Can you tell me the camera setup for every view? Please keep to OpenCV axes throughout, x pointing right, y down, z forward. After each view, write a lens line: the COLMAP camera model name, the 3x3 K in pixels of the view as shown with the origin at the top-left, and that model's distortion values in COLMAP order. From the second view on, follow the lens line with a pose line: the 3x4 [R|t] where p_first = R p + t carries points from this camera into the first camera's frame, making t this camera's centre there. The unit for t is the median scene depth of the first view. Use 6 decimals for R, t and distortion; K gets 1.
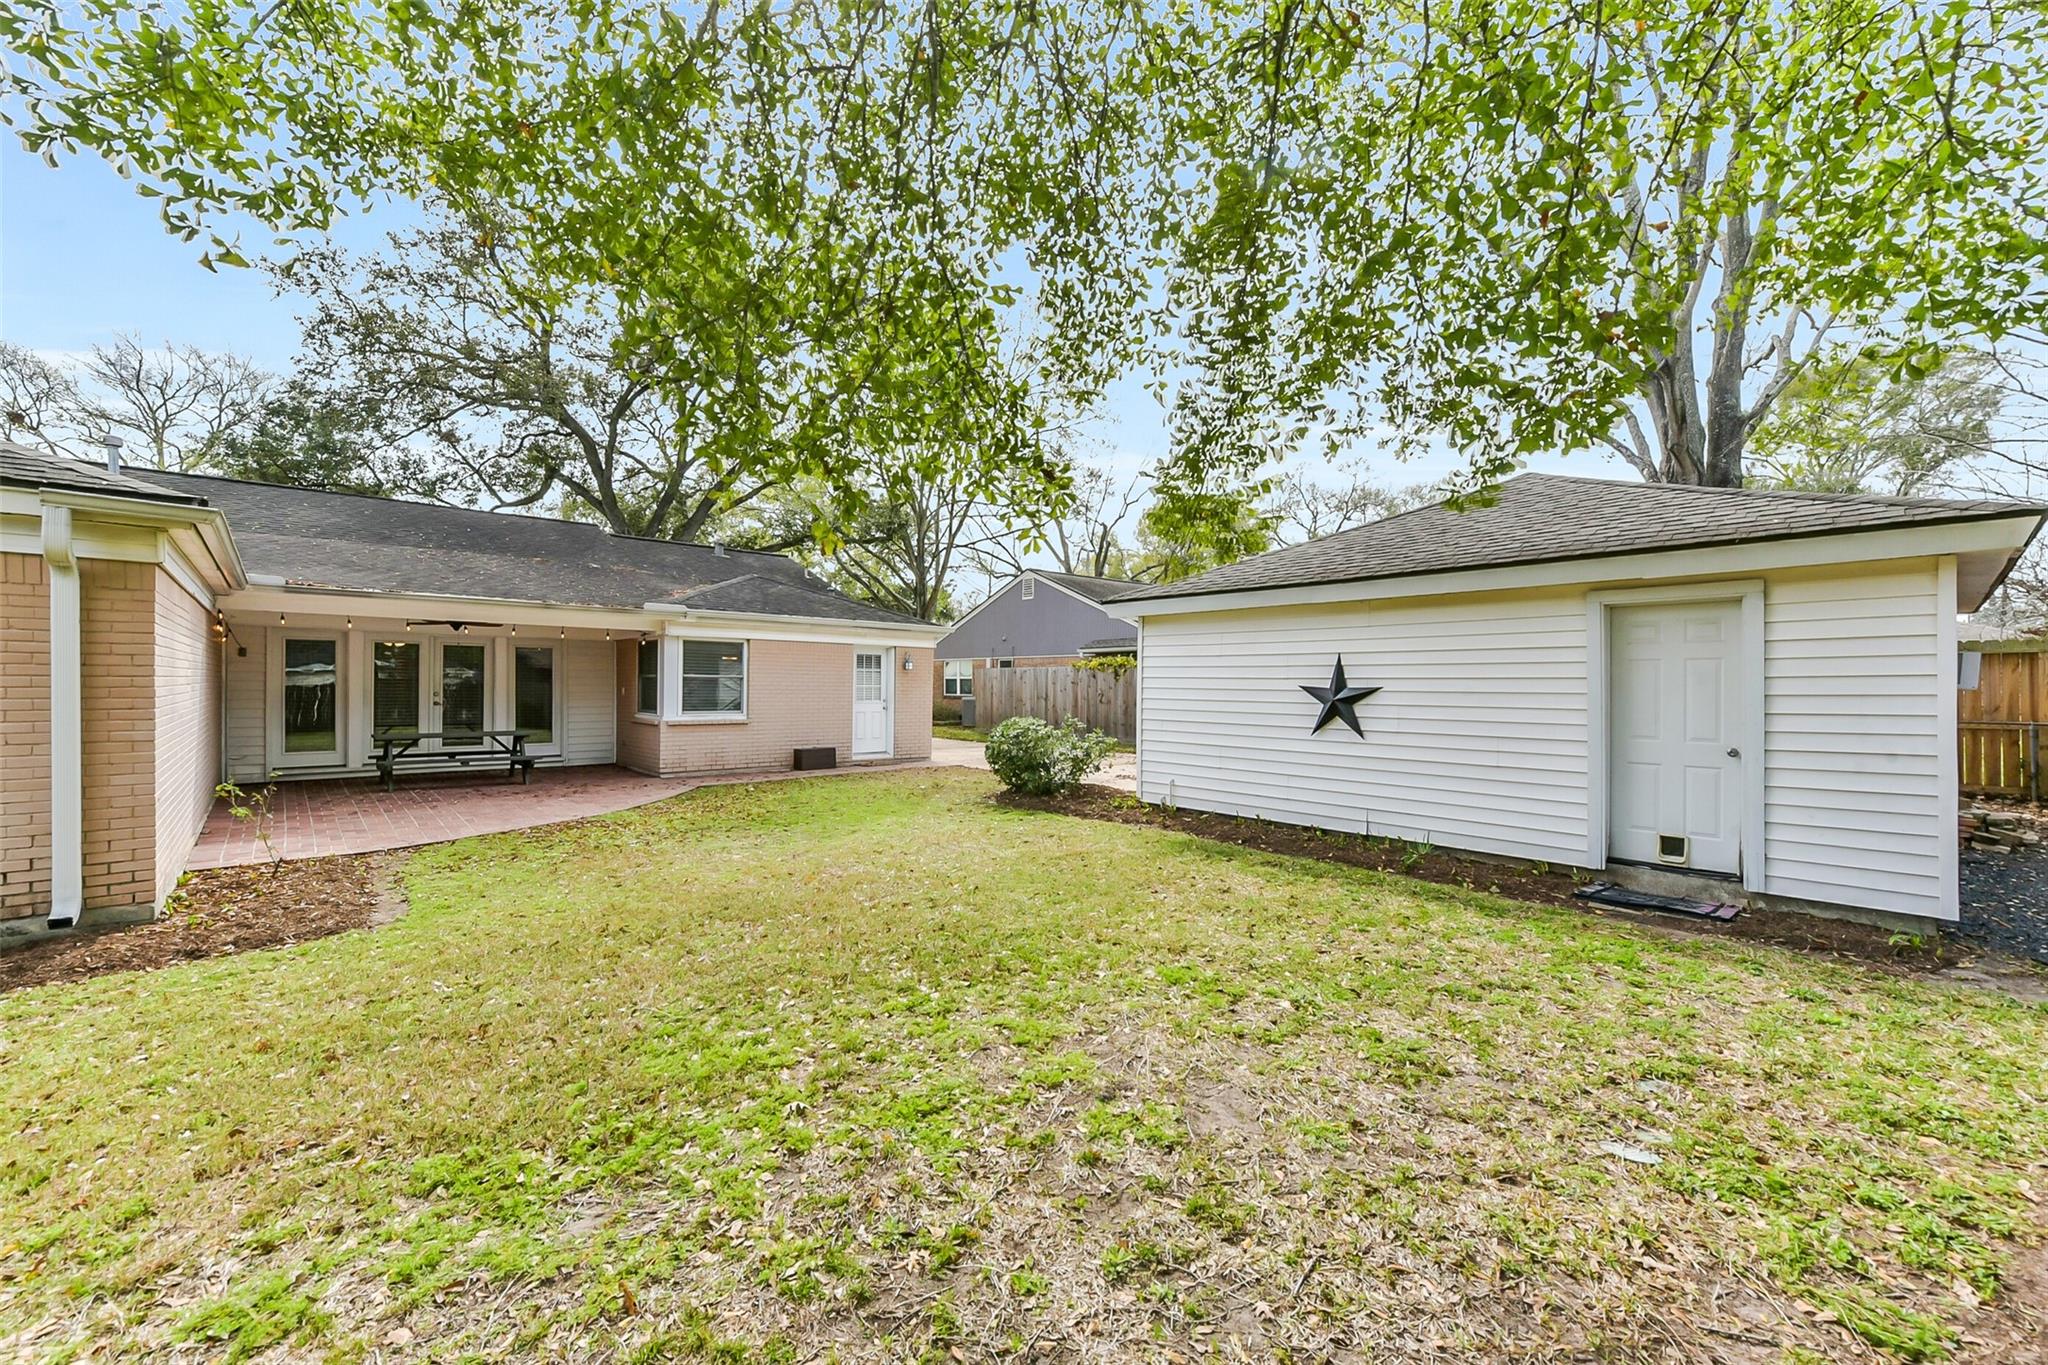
lens RADIAL K [[797.8, 0, 1024.0], [0, 797.8, 682.5], [0, 0, 1]] dist [-0.000703, -0.000025]
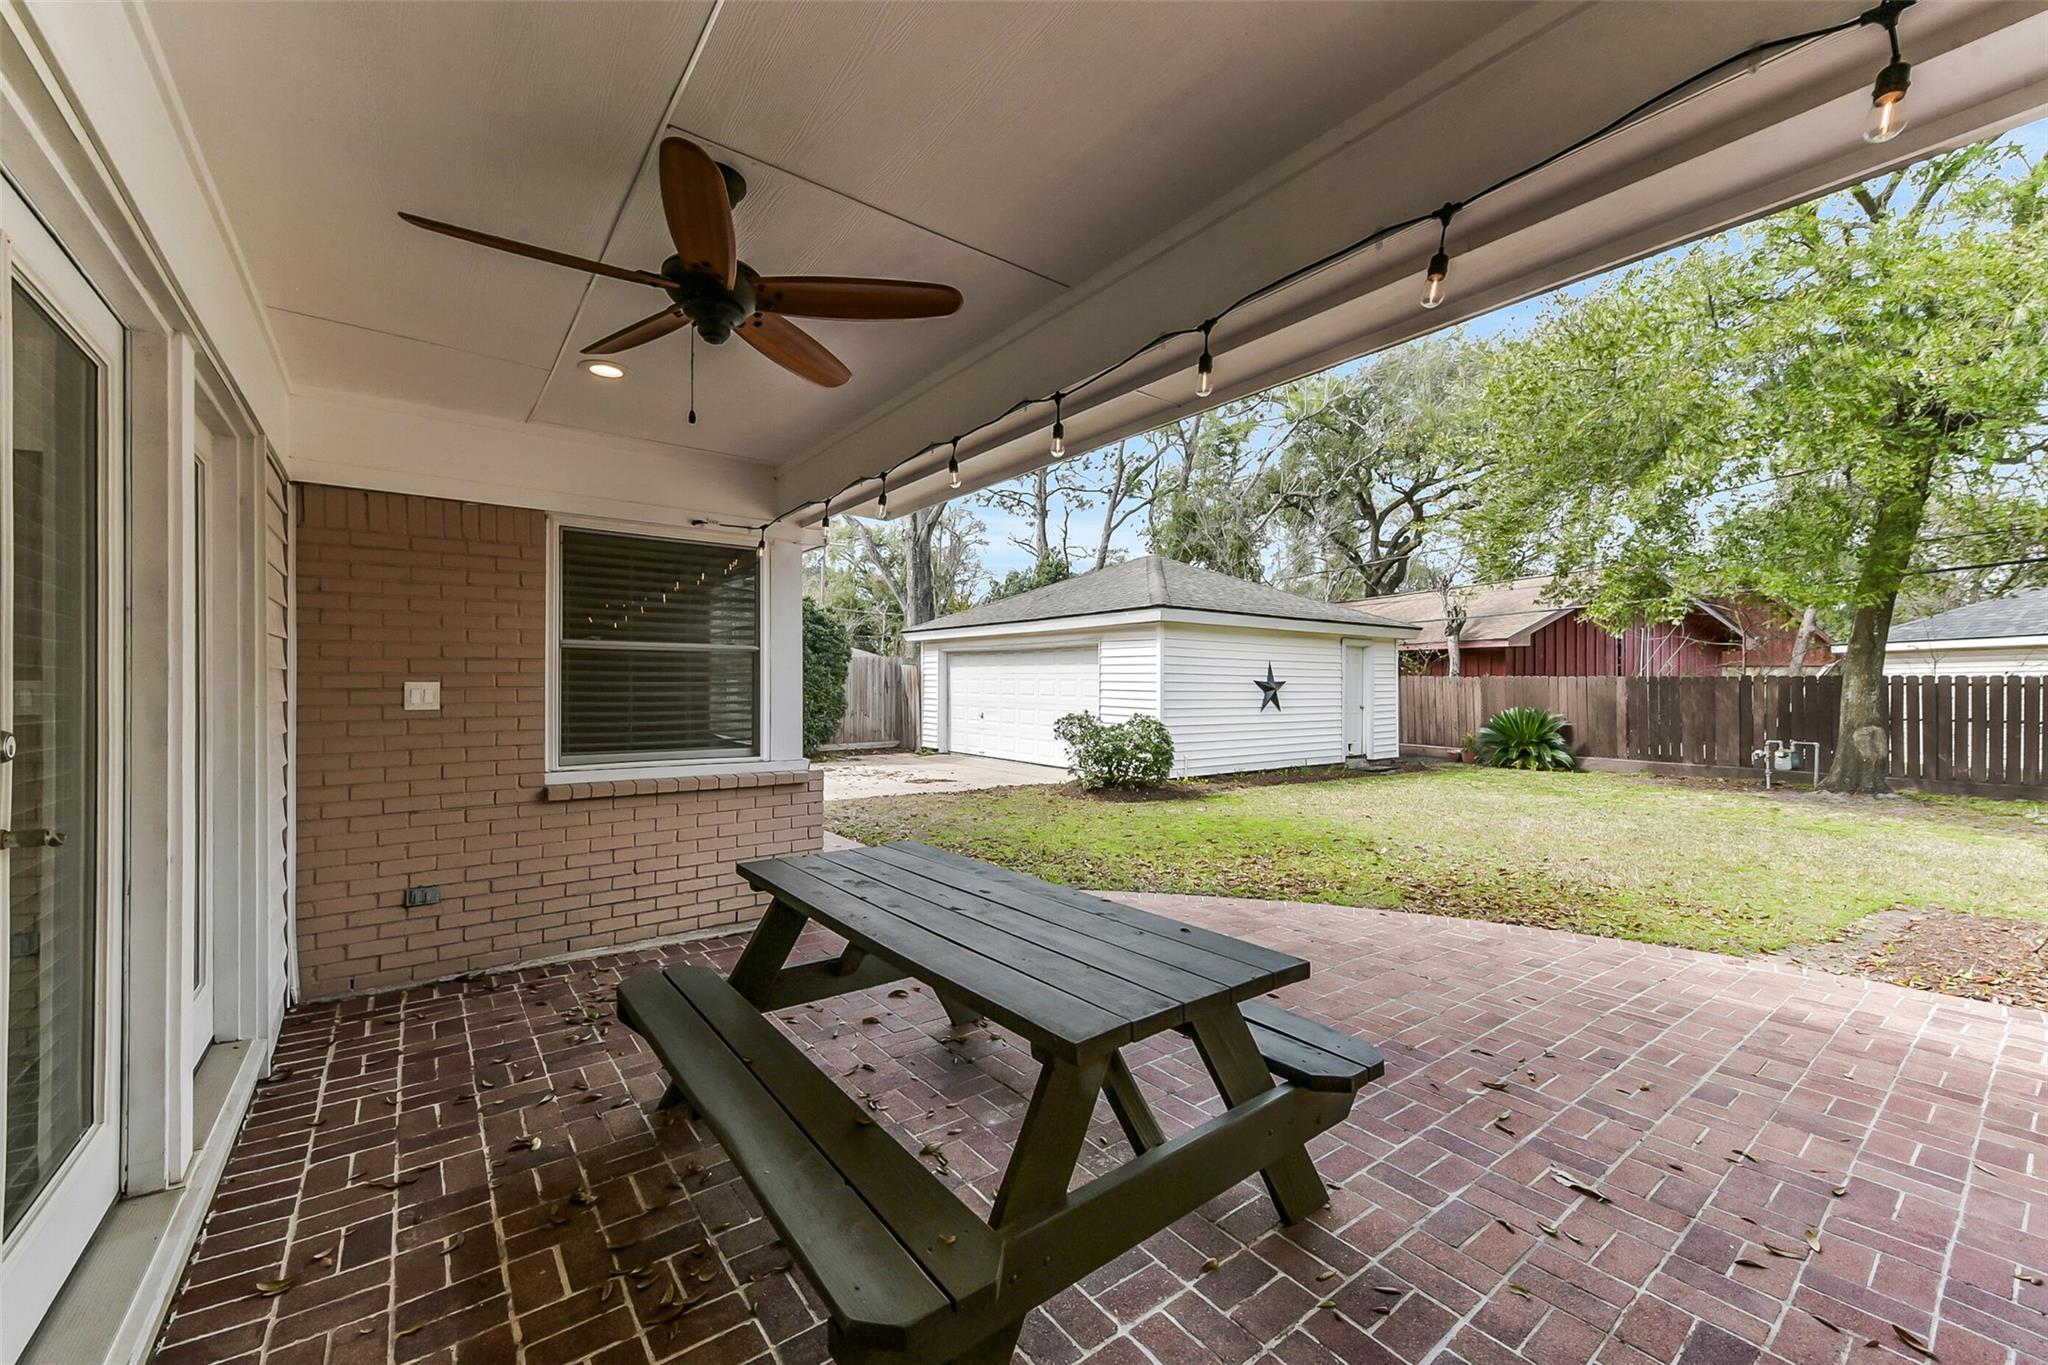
lens RADIAL K [[797.8, 0, 1024.0], [0, 797.8, 682.5], [0, 0, 1]] dist [-0.000703, -0.000025]
pose [[0.092490, -0.000155, 0.995714, -1.293376], [-0.001914, 0.999998, 0.000333, 0.008845], [-0.995712, -0.001937, 0.092489, 1.374184]]
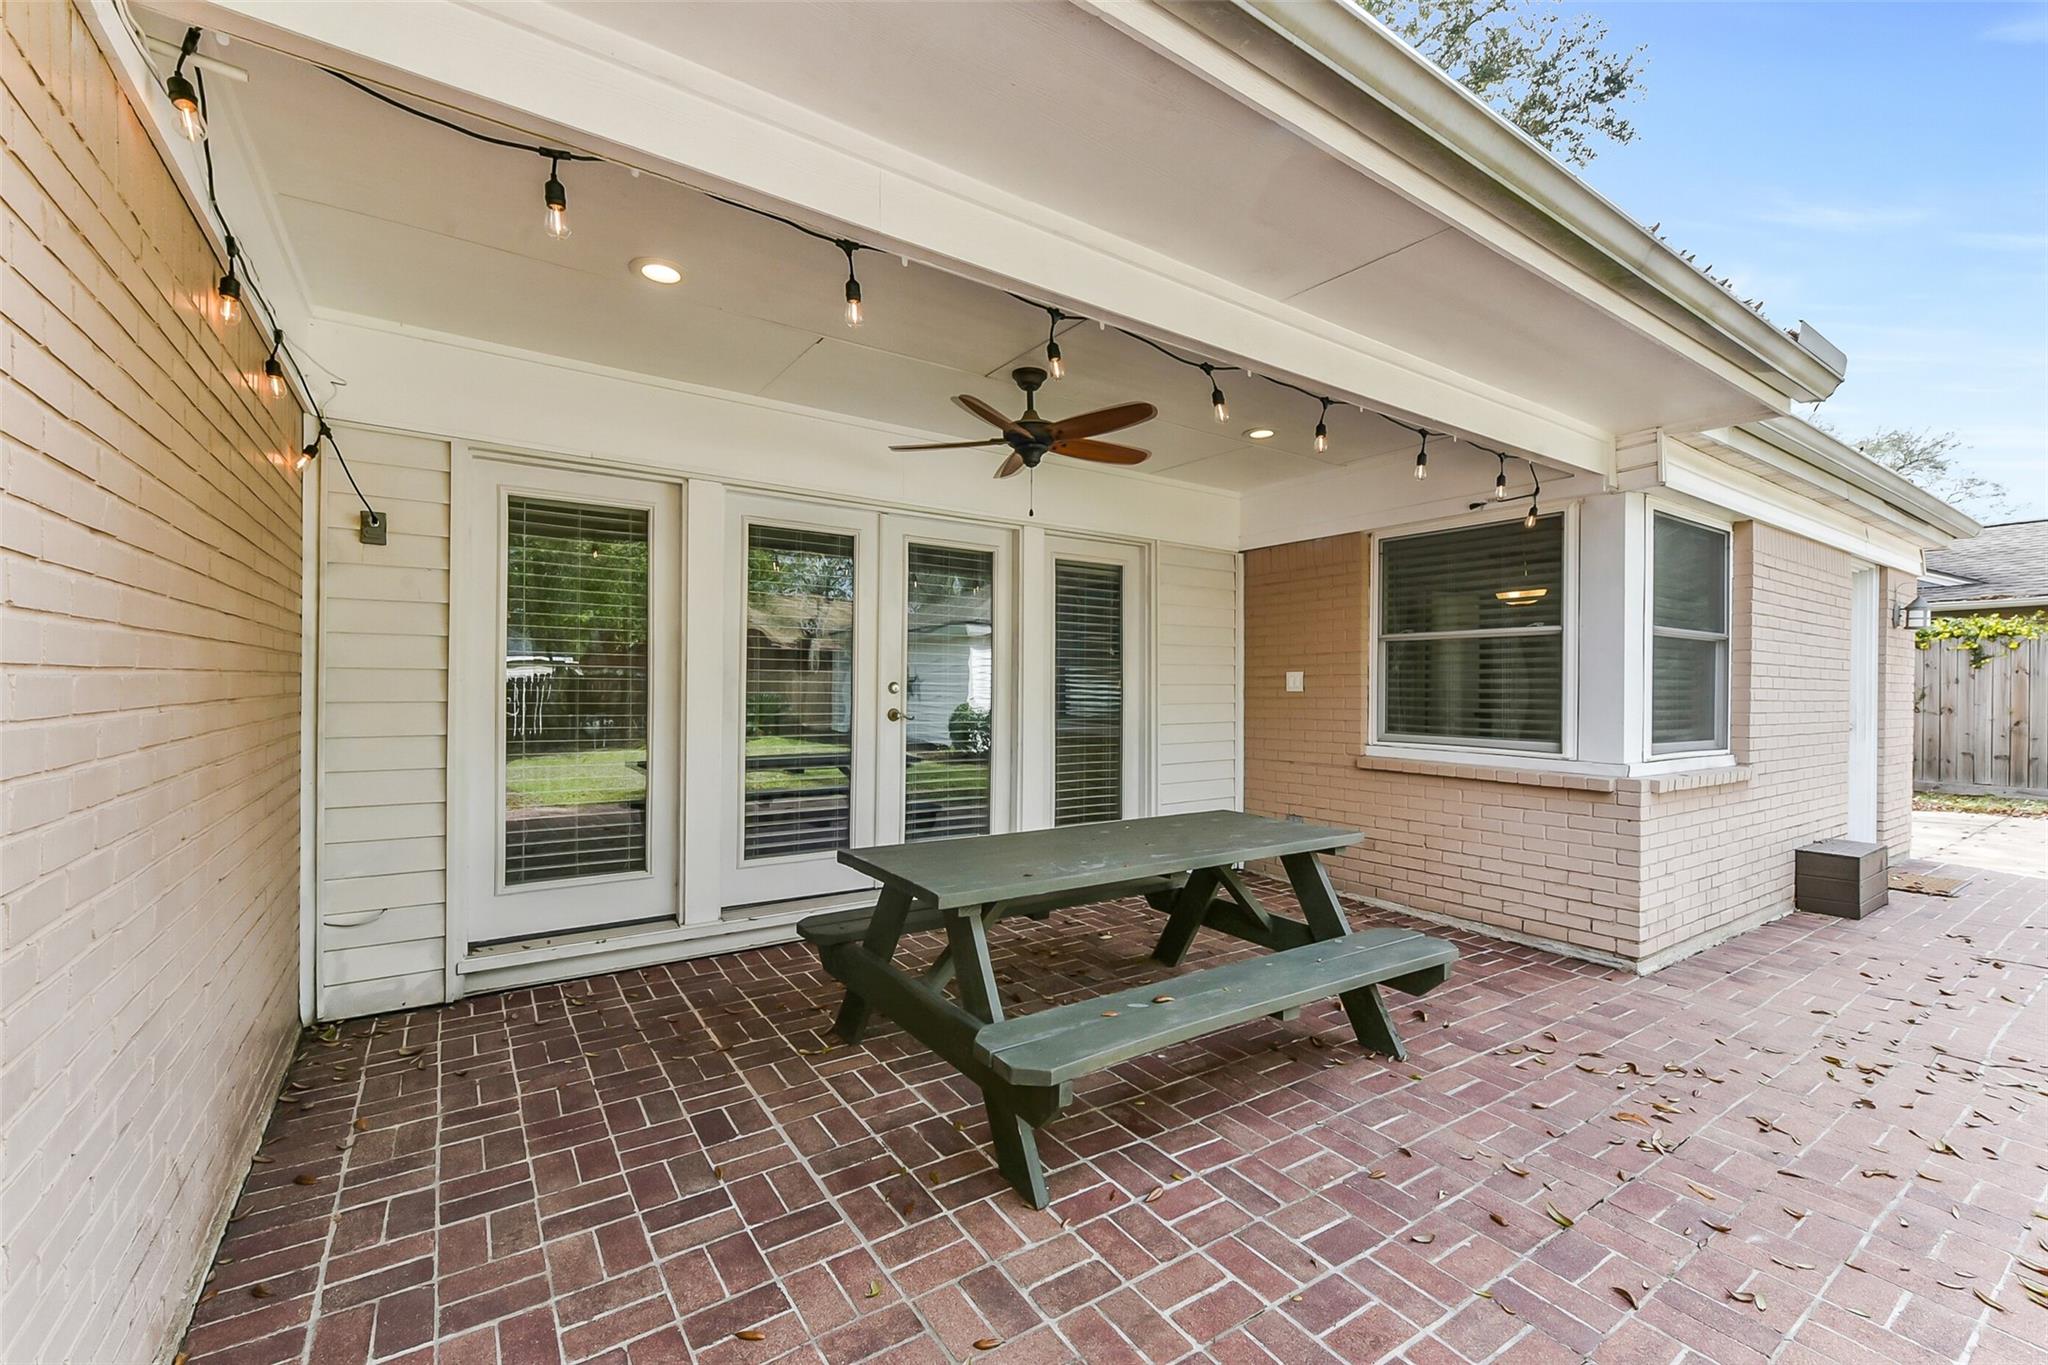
lens RADIAL K [[849.7, 0, 1024.0], [0, 849.7, 682.5], [0, 0, 1]] dist [0.000499, -0.000002]
pose [[0.988877, -0.000431, -0.148732, -0.964770], [0.000081, 0.999997, -0.002358, 0.020501], [0.148733, 0.002320, 0.988875, 1.015781]]
